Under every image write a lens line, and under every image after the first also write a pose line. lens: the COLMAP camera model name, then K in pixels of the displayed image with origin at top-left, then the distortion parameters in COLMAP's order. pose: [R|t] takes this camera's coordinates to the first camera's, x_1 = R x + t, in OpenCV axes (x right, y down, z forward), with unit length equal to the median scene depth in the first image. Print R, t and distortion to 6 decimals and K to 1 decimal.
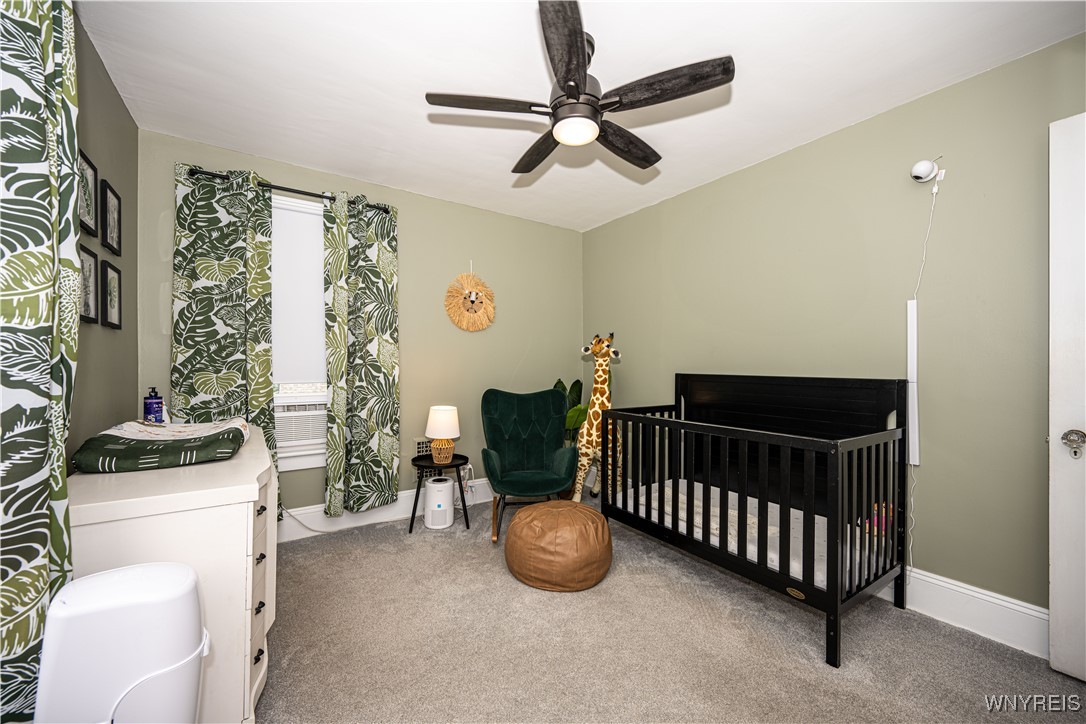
lens RADIAL K [[429.1, 0, 540.0], [0, 429.1, 365.3], [0, 0, 1]] dist [0.004315, -0.000620]
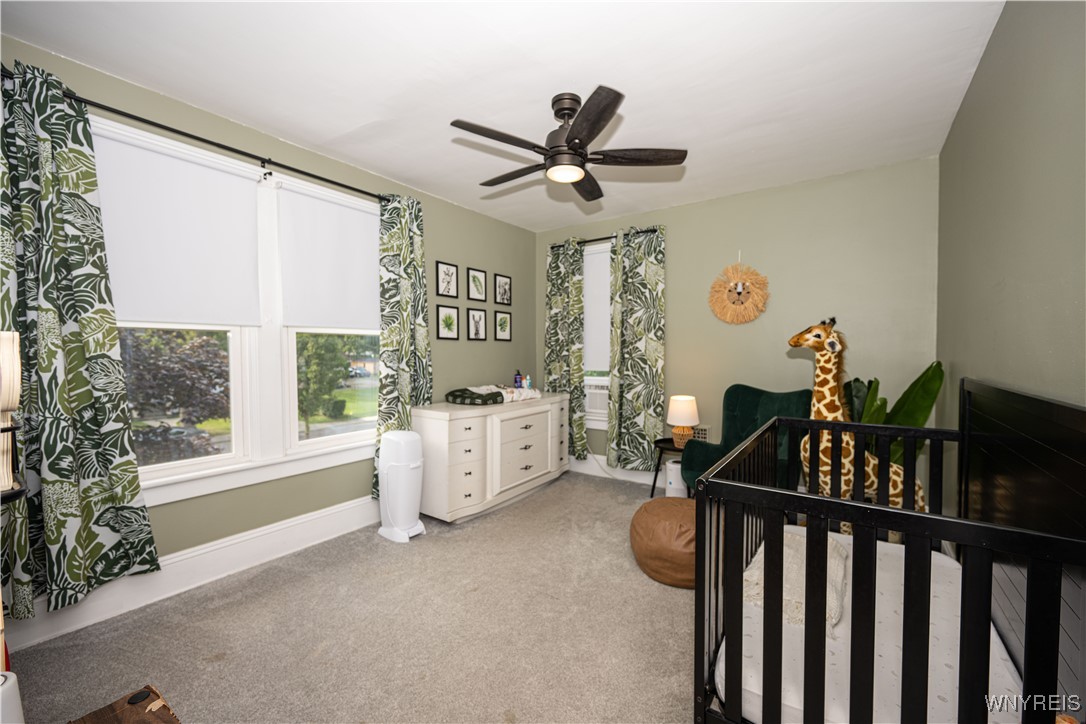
lens RADIAL K [[429.1, 0, 539.5], [0, 429.1, 364.4], [0, 0, 1]] dist [0.004315, -0.000620]
pose [[0.352153, 0.022146, -0.935680, 0.728292], [0.004097, 0.999674, 0.025202, -0.017086], [0.935933, -0.012708, 0.351947, 0.291687]]
